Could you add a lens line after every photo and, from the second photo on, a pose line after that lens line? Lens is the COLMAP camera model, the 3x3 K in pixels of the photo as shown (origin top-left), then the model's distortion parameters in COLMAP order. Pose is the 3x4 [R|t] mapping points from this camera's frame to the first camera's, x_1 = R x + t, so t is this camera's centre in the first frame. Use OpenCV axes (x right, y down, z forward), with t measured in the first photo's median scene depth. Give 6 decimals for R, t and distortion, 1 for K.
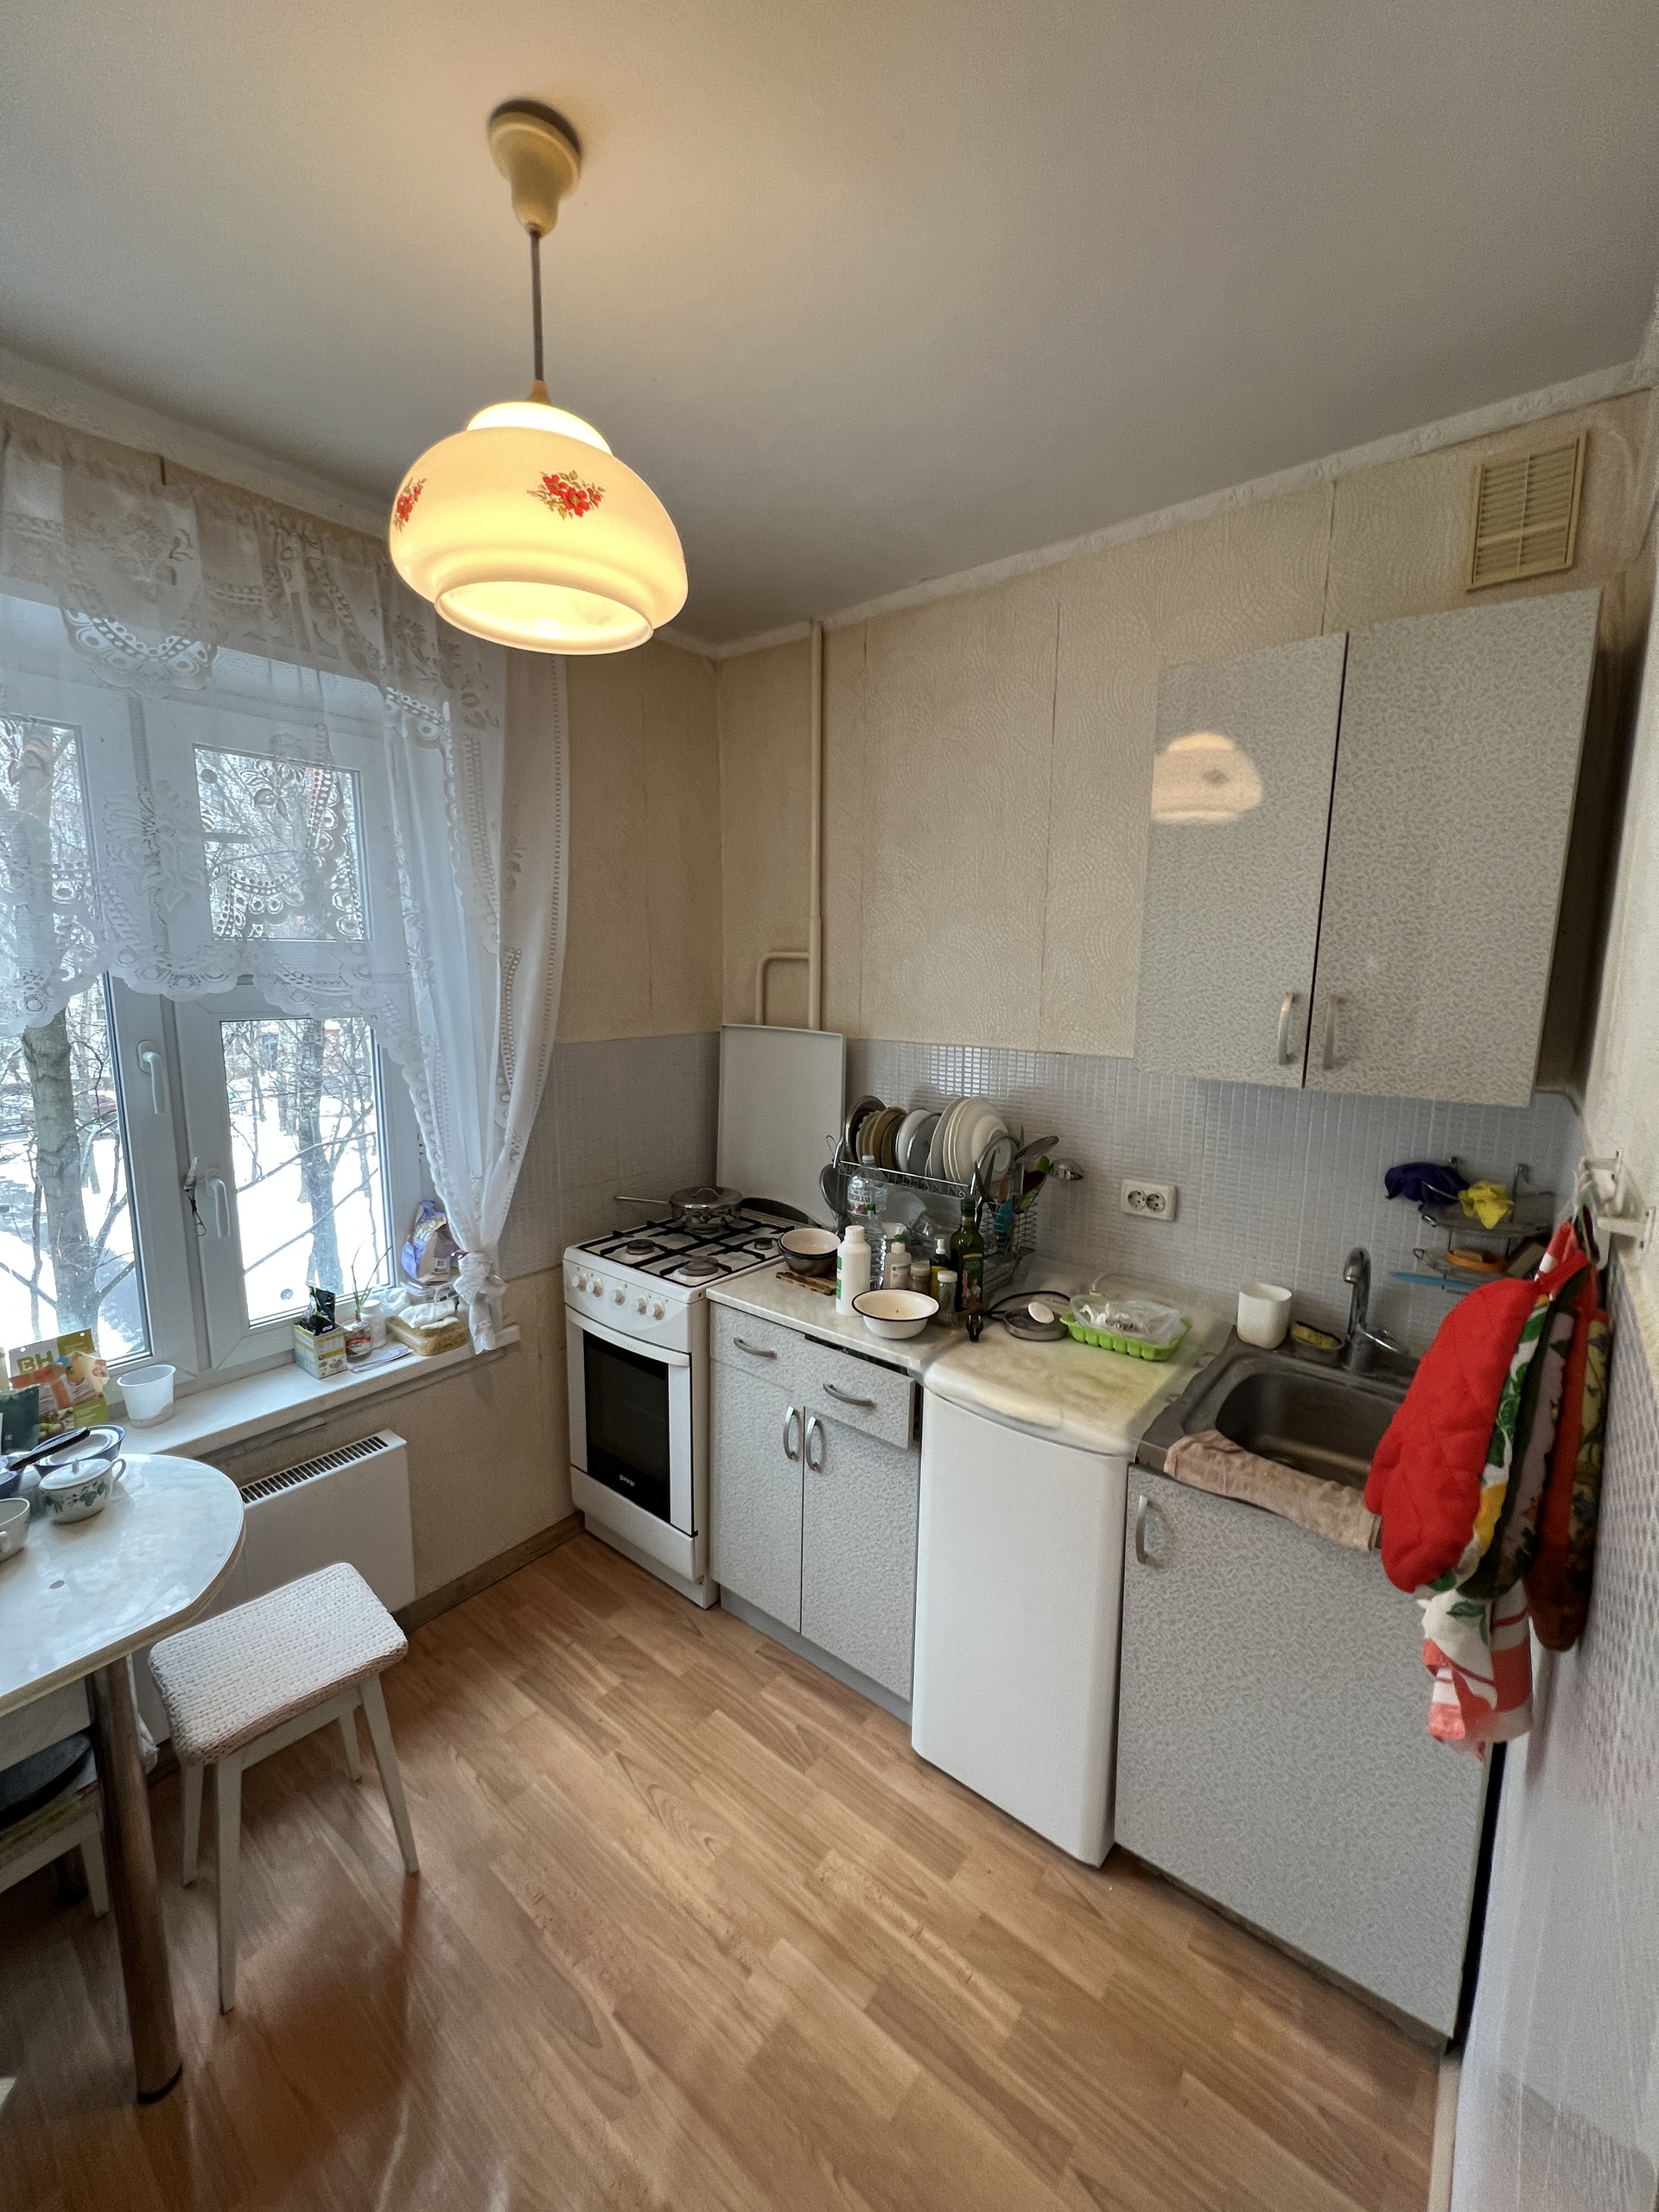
lens RADIAL K [[888.2, 0, 829.5], [0, 888.2, 1106.0], [0, 0, 1]] dist [-0.003479, 0.000189]
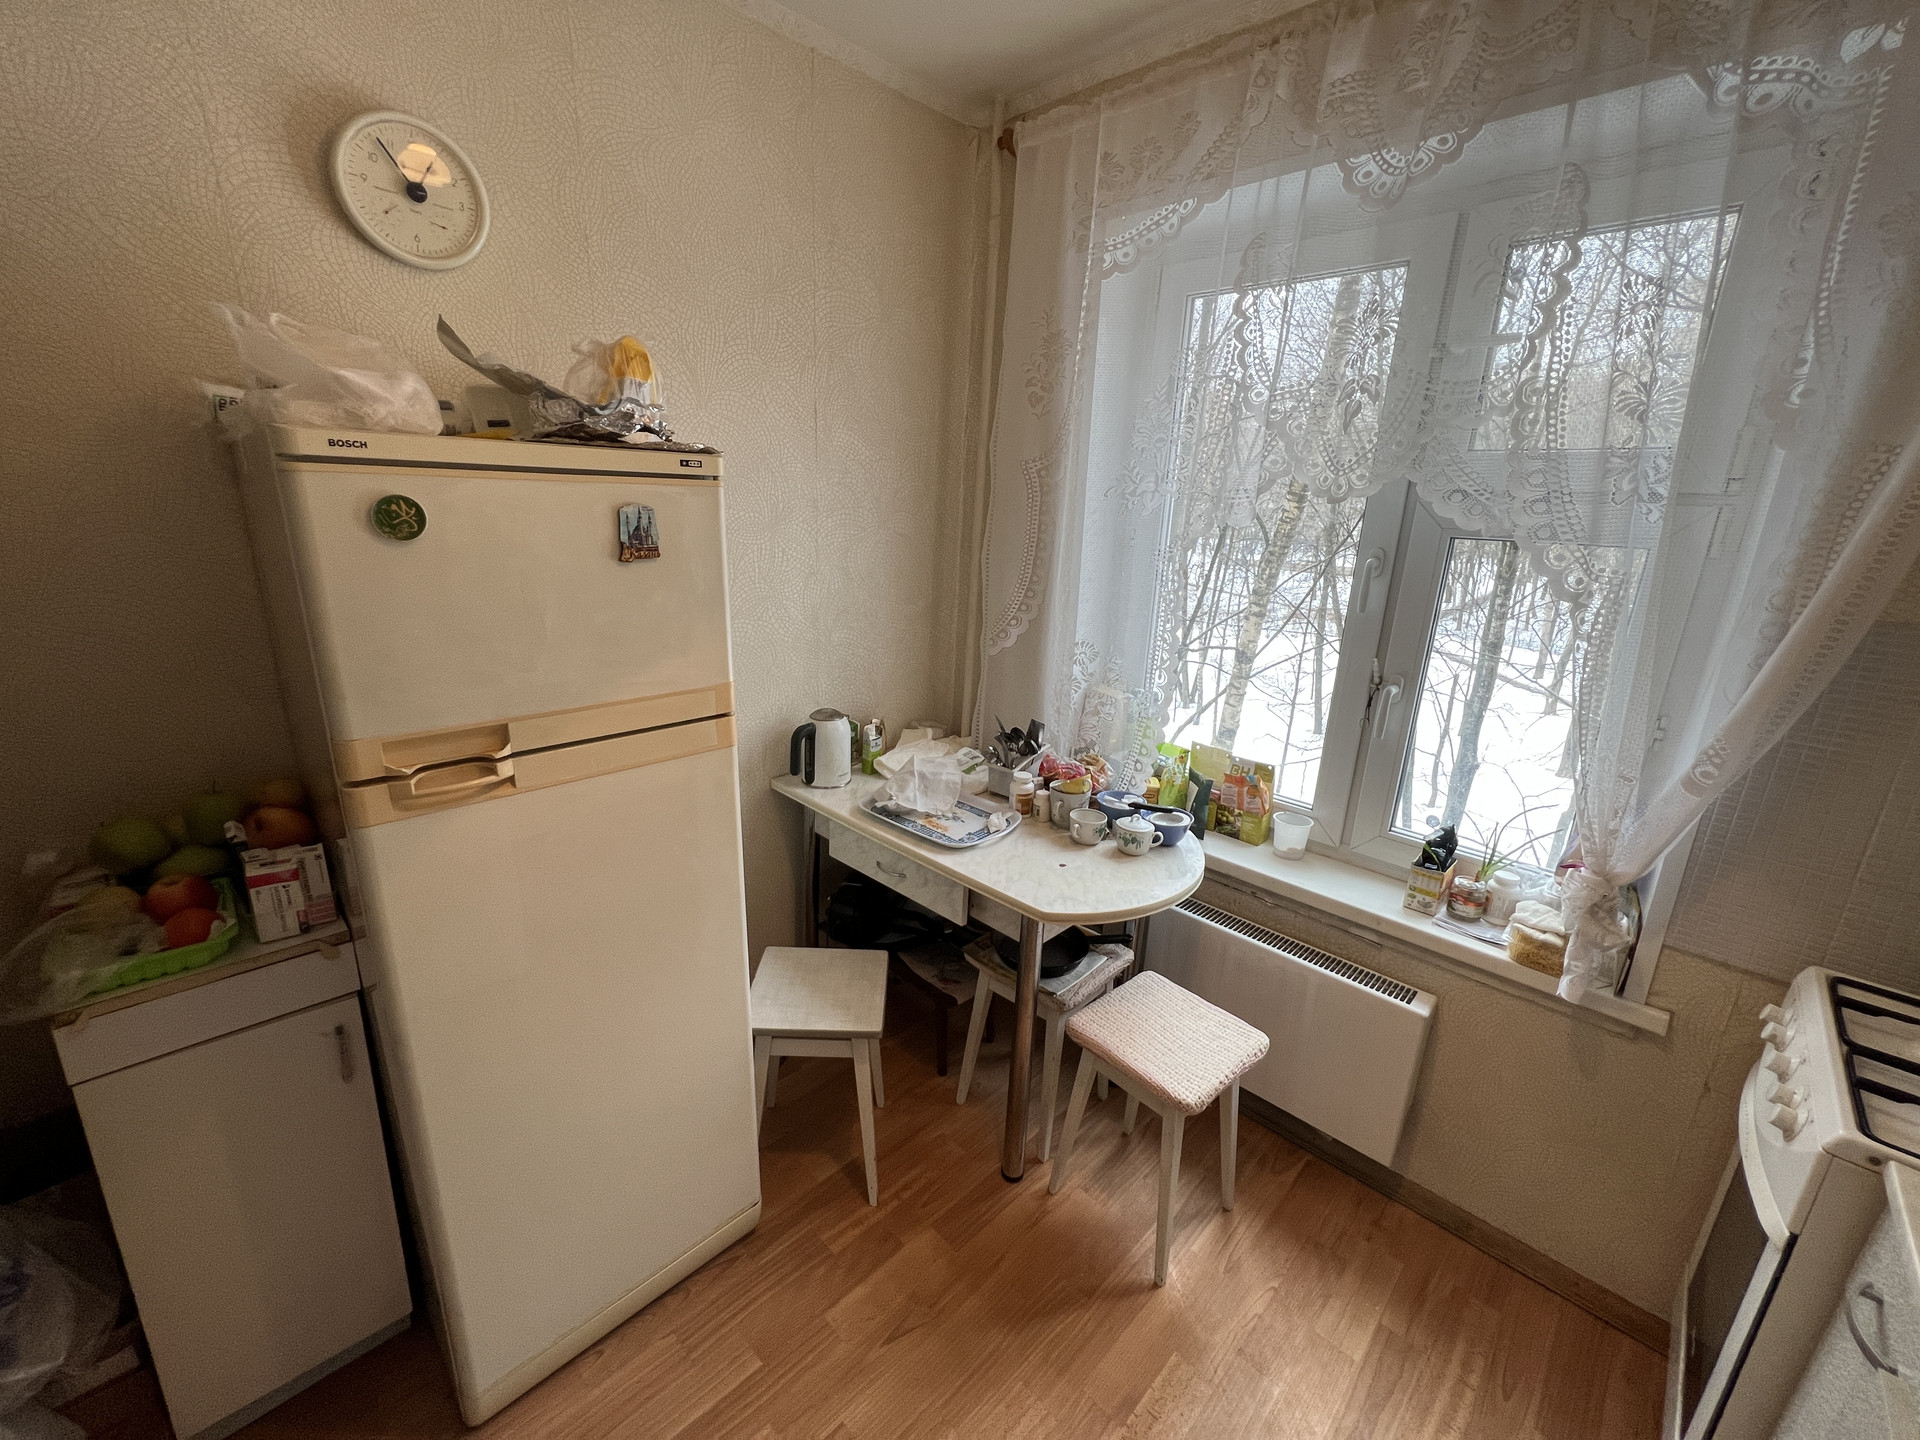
lens RADIAL K [[771.0, 0, 952.7], [0, 771.0, 717.5], [0, 0, 1]] dist [-0.003479, 0.000189]
pose [[-0.103642, 0.256342, -0.961014, 0.255587], [-0.196718, 0.941847, 0.272445, -0.028843], [0.974967, 0.217285, -0.047187, 0.501843]]
